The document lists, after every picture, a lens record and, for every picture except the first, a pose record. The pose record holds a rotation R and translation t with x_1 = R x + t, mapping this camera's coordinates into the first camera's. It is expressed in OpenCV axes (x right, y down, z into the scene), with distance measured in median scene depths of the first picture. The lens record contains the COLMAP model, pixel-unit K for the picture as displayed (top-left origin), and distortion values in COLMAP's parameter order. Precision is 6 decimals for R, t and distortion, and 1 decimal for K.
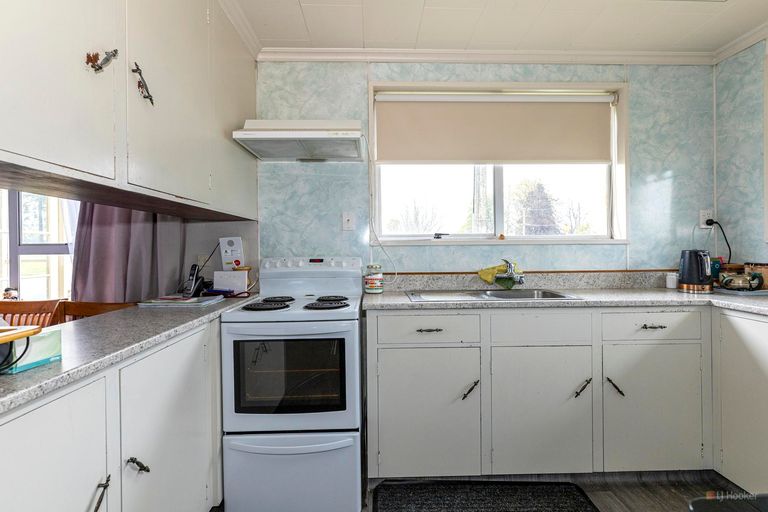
lens RADIAL K [[378.7, 0, 386.1], [0, 378.7, 249.9], [0, 0, 1]] dist [-0.000878, 0.000923]
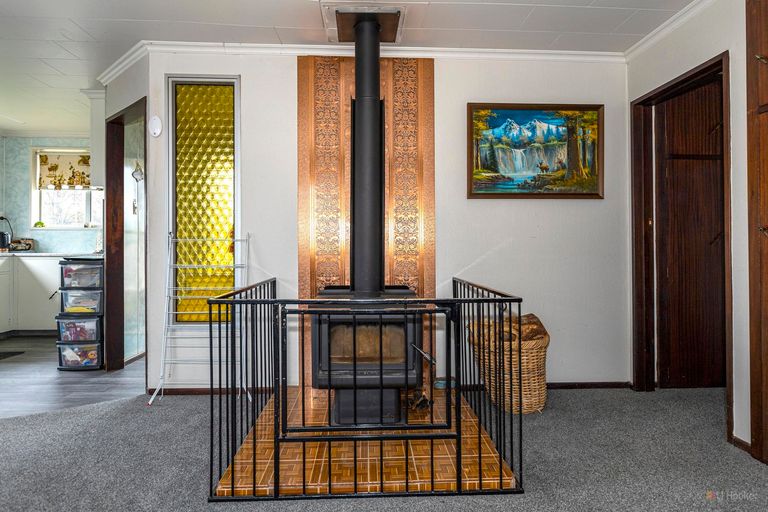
lens RADIAL K [[445.5, 0, 382.2], [0, 445.5, 242.8], [0, 0, 1]] dist [-0.003244, 0.000527]
pose [[-0.008750, 0.017535, 0.999808, -1.483211], [0.000521, 0.999846, -0.017531, 0.096663], [-0.999962, 0.000368, -0.008757, -0.953774]]
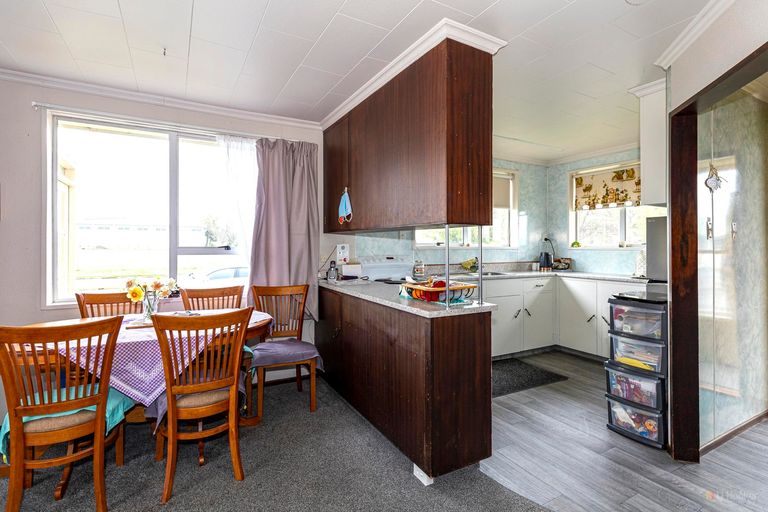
lens RADIAL K [[378.7, 0, 384.0], [0, 378.7, 250.8], [0, 0, 1]] dist [-0.000878, 0.000923]
pose [[0.886795, 0.002880, 0.462153, -1.023309], [-0.004968, 0.999982, 0.003301, -0.010893], [-0.462135, -0.005223, 0.886794, -0.523470]]
